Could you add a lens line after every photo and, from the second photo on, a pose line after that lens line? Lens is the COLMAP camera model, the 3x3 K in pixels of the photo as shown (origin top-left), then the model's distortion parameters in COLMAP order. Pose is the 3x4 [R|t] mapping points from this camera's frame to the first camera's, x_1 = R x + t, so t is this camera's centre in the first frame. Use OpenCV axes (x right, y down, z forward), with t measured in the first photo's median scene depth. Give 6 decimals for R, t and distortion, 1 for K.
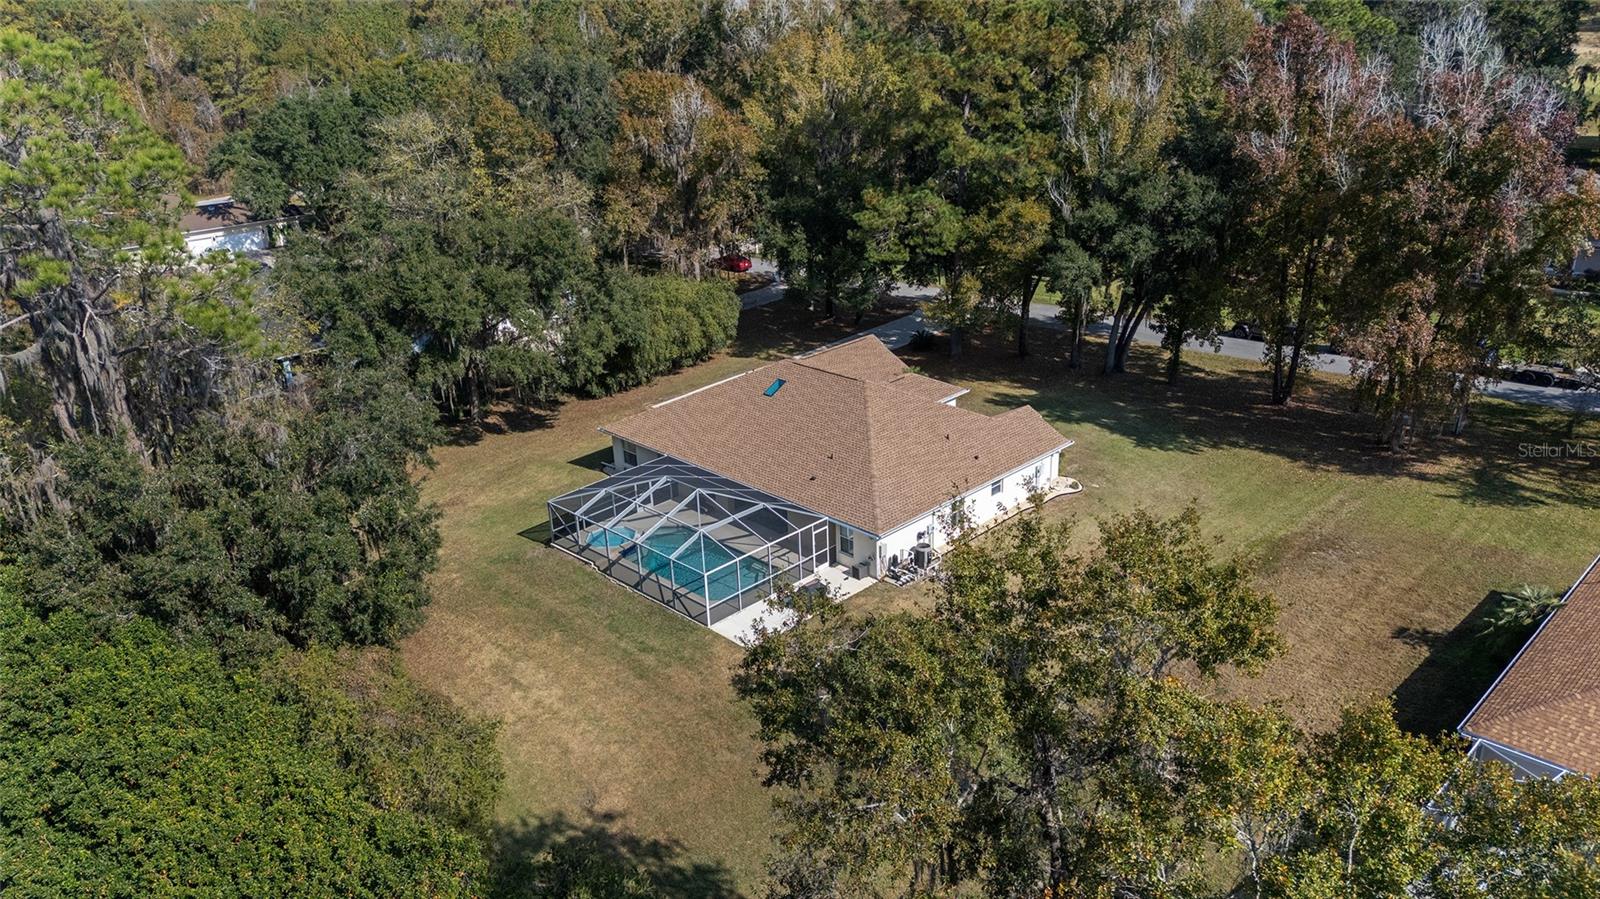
lens RADIAL K [[1190.6, 0, 800.0], [0, 1190.6, 449.5], [0, 0, 1]] dist [0.060045, -0.058145]
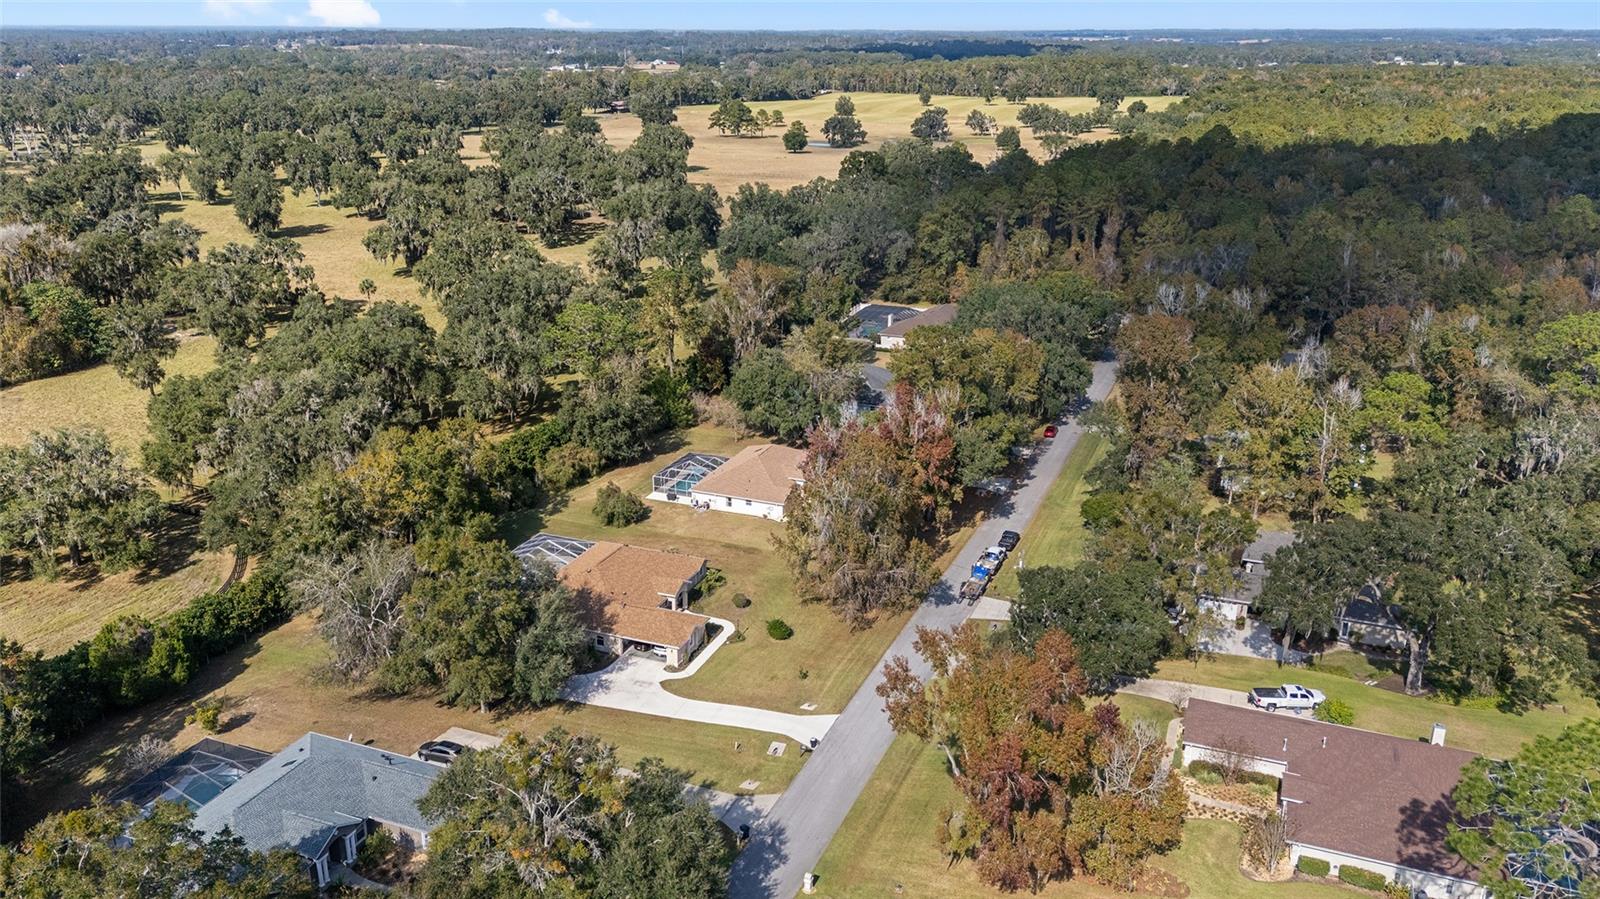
lens RADIAL K [[1190.6, 0, 800.0], [0, 1190.6, 449.5], [0, 0, 1]] dist [0.060045, -0.058145]
pose [[0.400401, 0.347301, -0.847975, 2.018350], [-0.353647, 0.912267, 0.206646, -0.561232], [0.845348, 0.217143, 0.488094, -0.255986]]
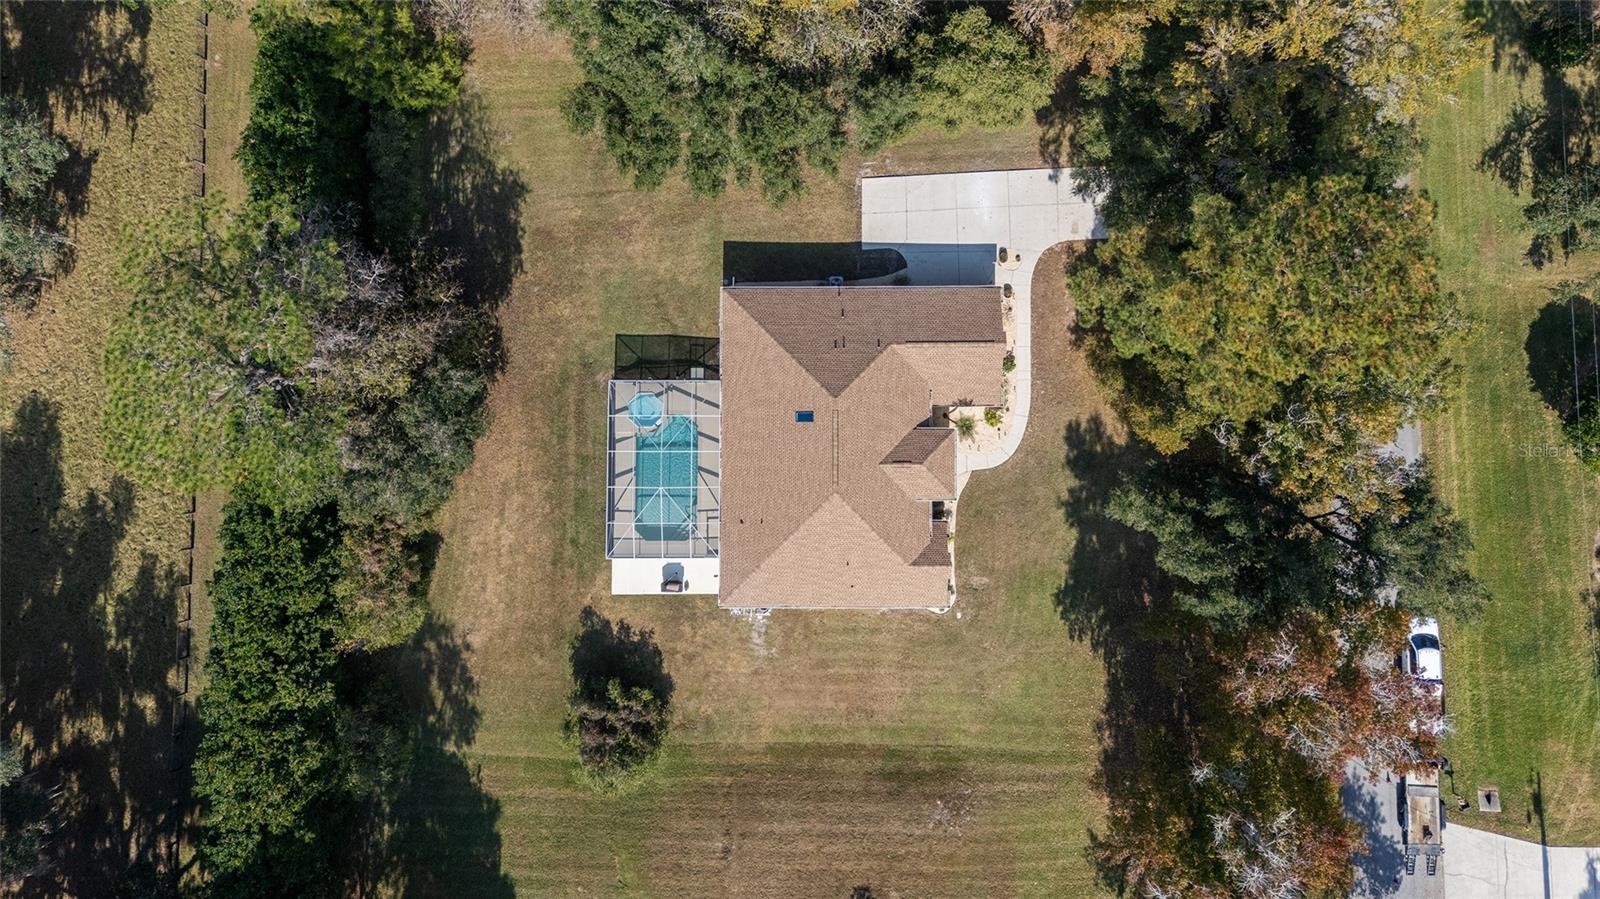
lens RADIAL K [[1190.6, 0, 800.0], [0, 1190.6, 449.5], [0, 0, 1]] dist [0.060045, -0.058145]
pose [[0.710651, 0.702276, -0.042233, 0.048116], [-0.236997, 0.295480, 0.925486, -0.946692], [0.662425, -0.647689, 0.376420, 0.430747]]
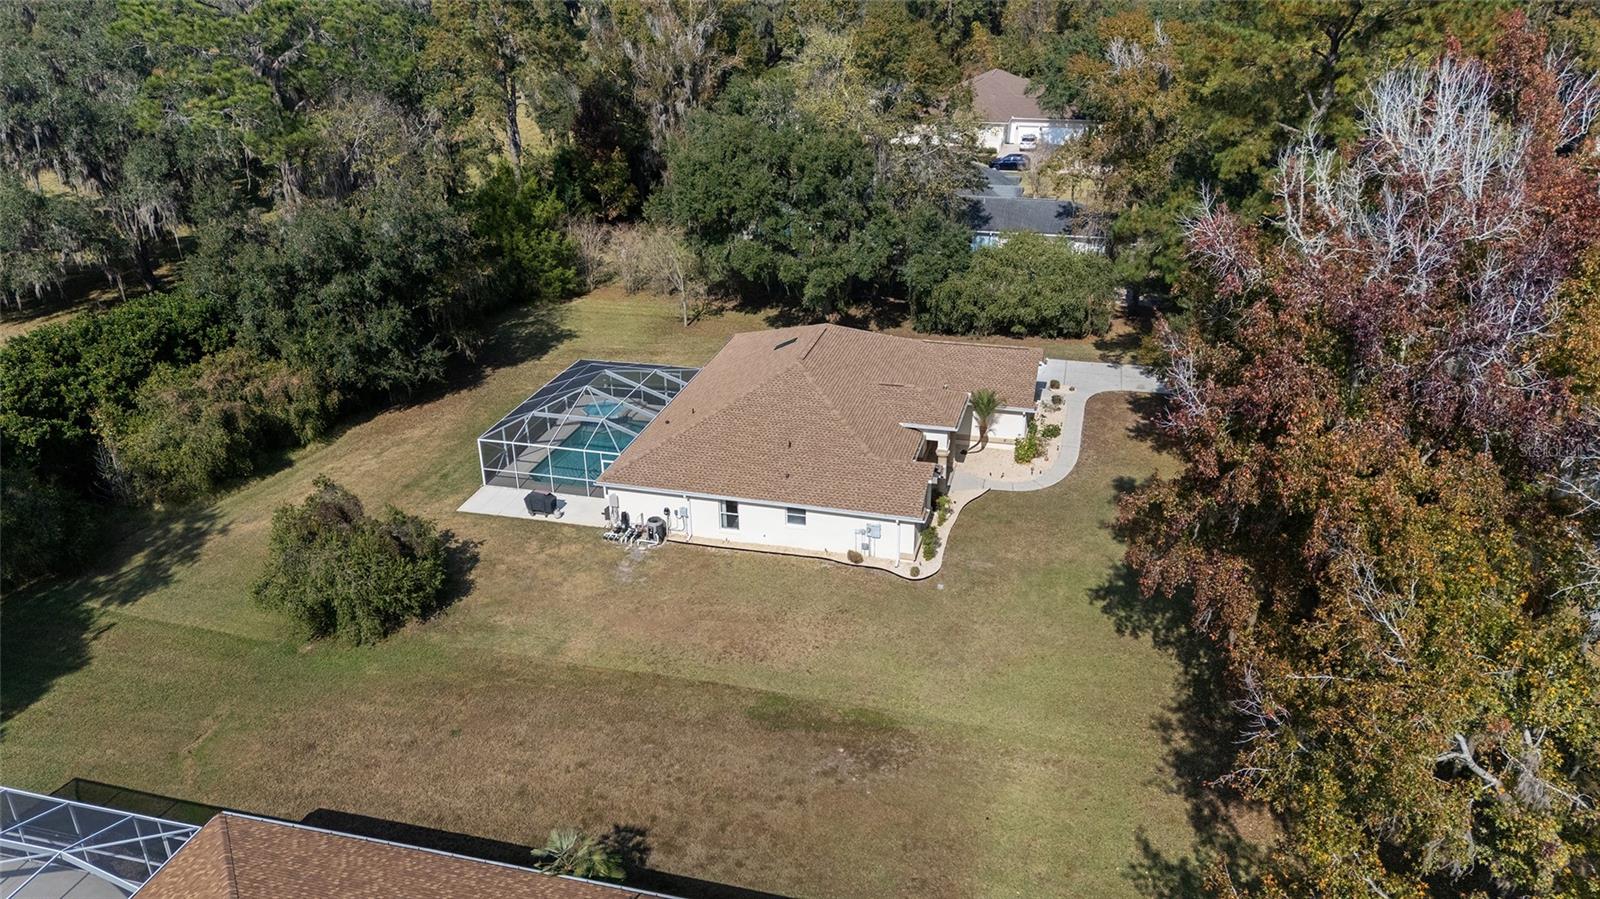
lens RADIAL K [[1190.6, 0, 800.0], [0, 1190.6, 449.5], [0, 0, 1]] dist [0.060045, -0.058145]
pose [[0.511132, 0.397782, -0.761914, 0.636677], [-0.325961, 0.909950, 0.256397, -0.188173], [0.795294, 0.117302, 0.594767, 0.358970]]
